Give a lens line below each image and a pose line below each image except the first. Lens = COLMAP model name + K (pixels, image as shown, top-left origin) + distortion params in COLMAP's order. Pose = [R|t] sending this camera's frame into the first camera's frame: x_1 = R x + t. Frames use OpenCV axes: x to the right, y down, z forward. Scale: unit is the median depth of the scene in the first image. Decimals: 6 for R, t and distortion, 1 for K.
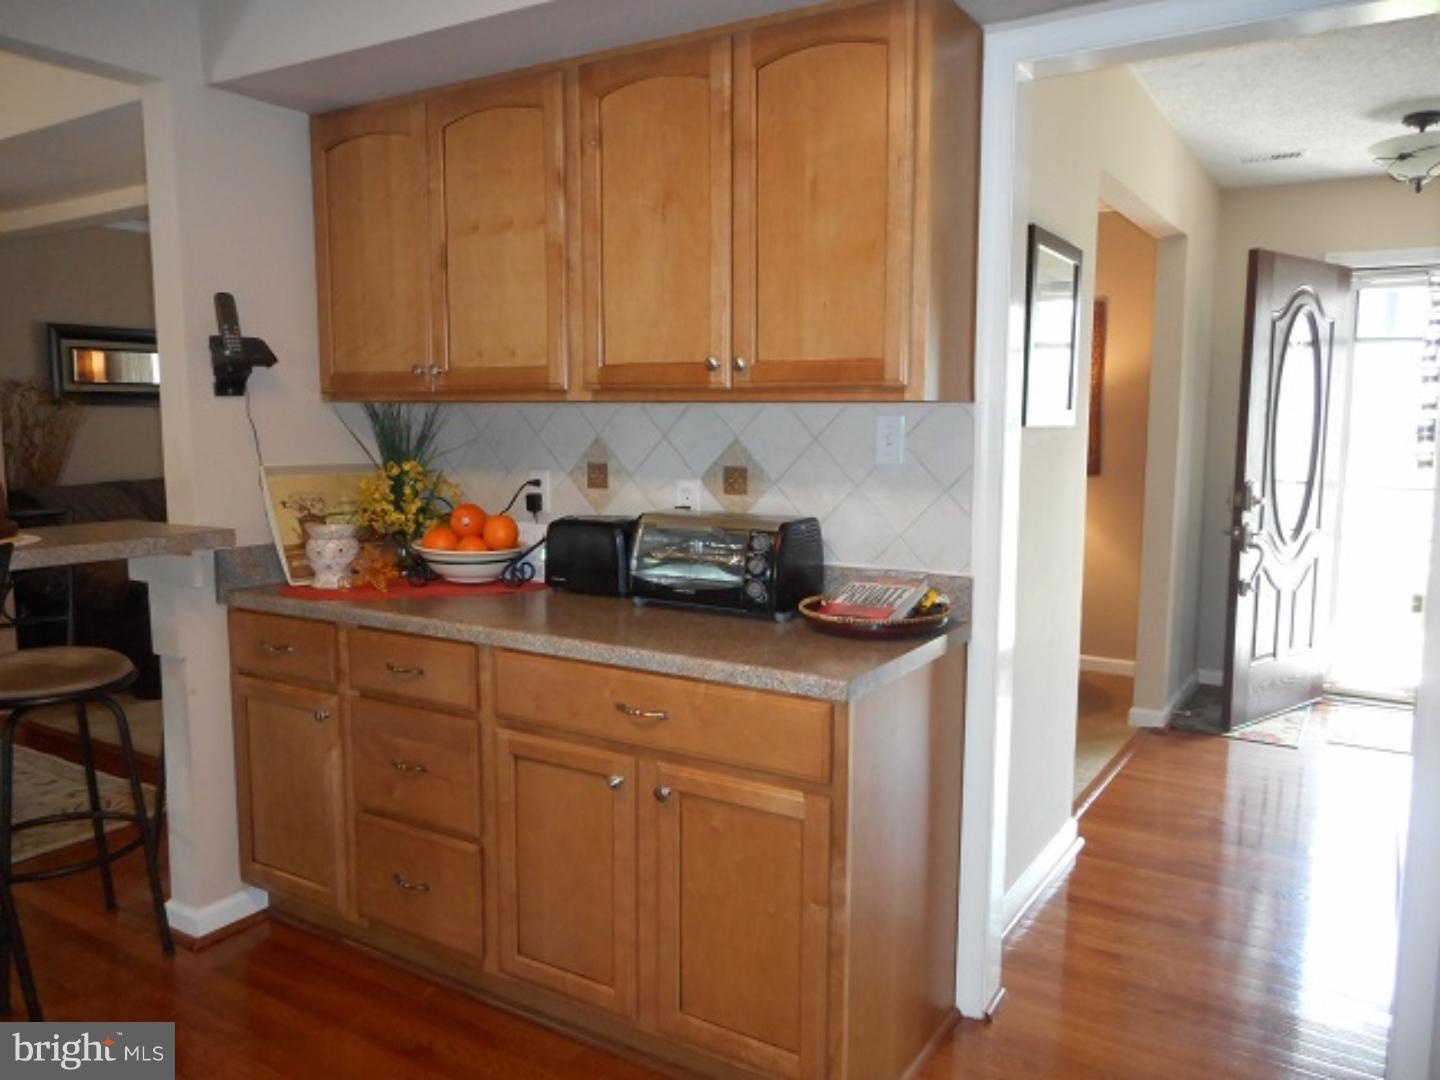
lens RADIAL K [[1088.5, 0, 722.1], [0, 1088.5, 539.6], [0, 0, 1]] dist [-0.023451, -0.003453]
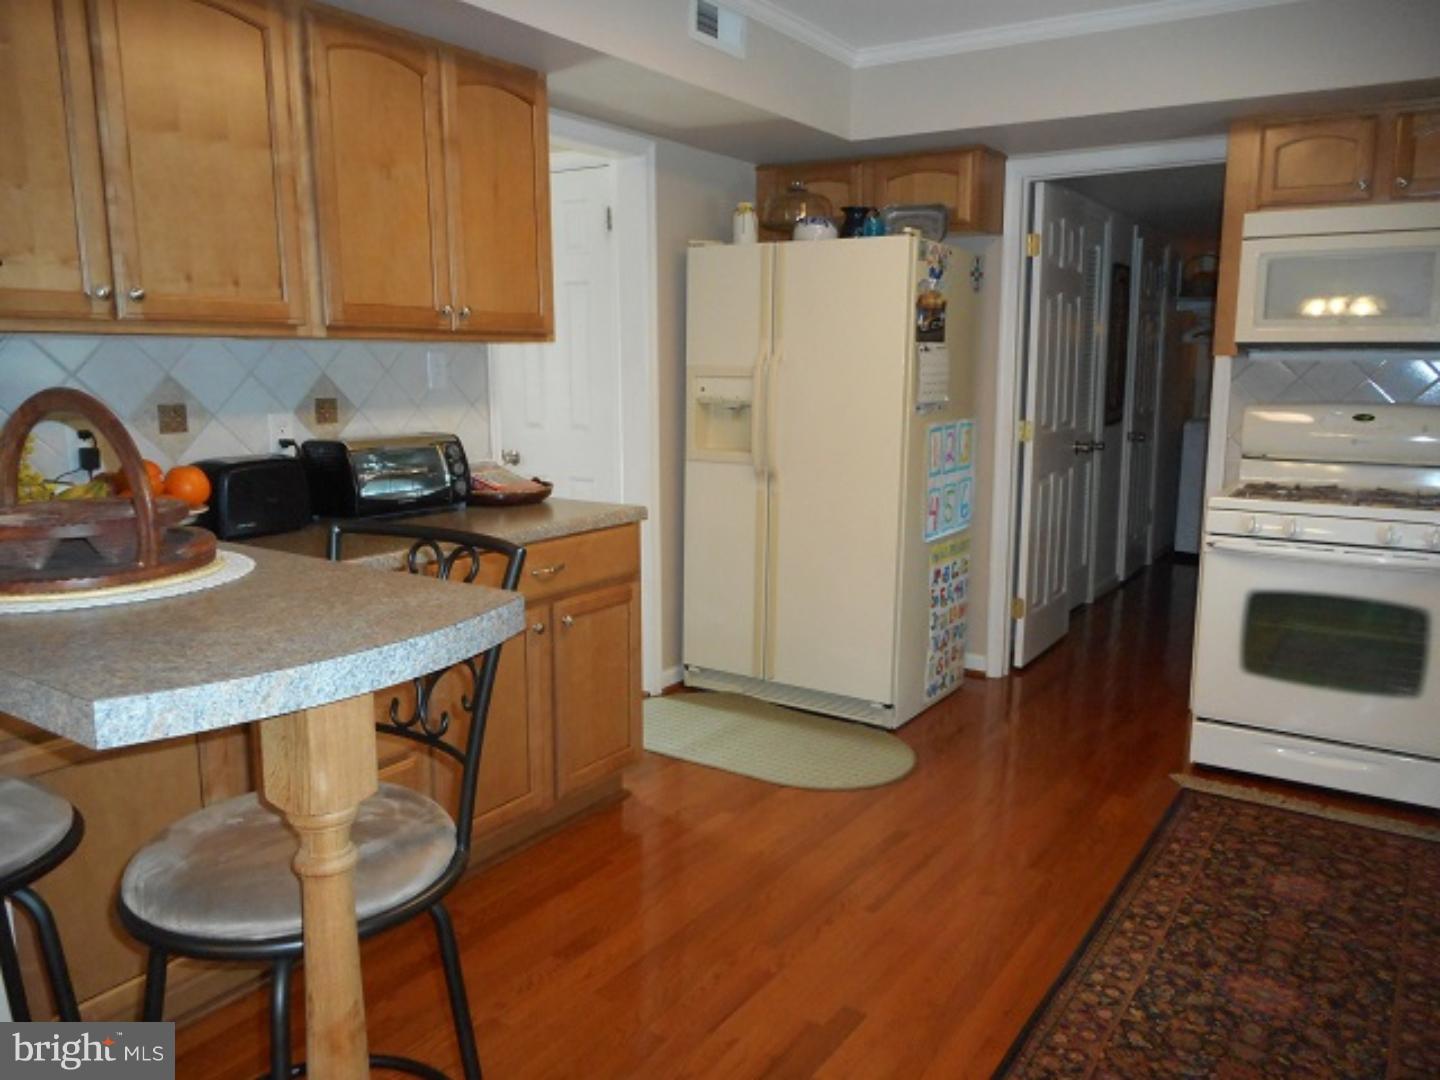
lens RADIAL K [[1088.5, 0, 721.9], [0, 1088.5, 542.7], [0, 0, 1]] dist [-0.023451, -0.003453]
pose [[0.019573, -0.169699, 0.985302, -1.098971], [0.111925, 0.979668, 0.166506, -0.061264], [-0.993524, 0.107021, 0.038168, 0.565934]]
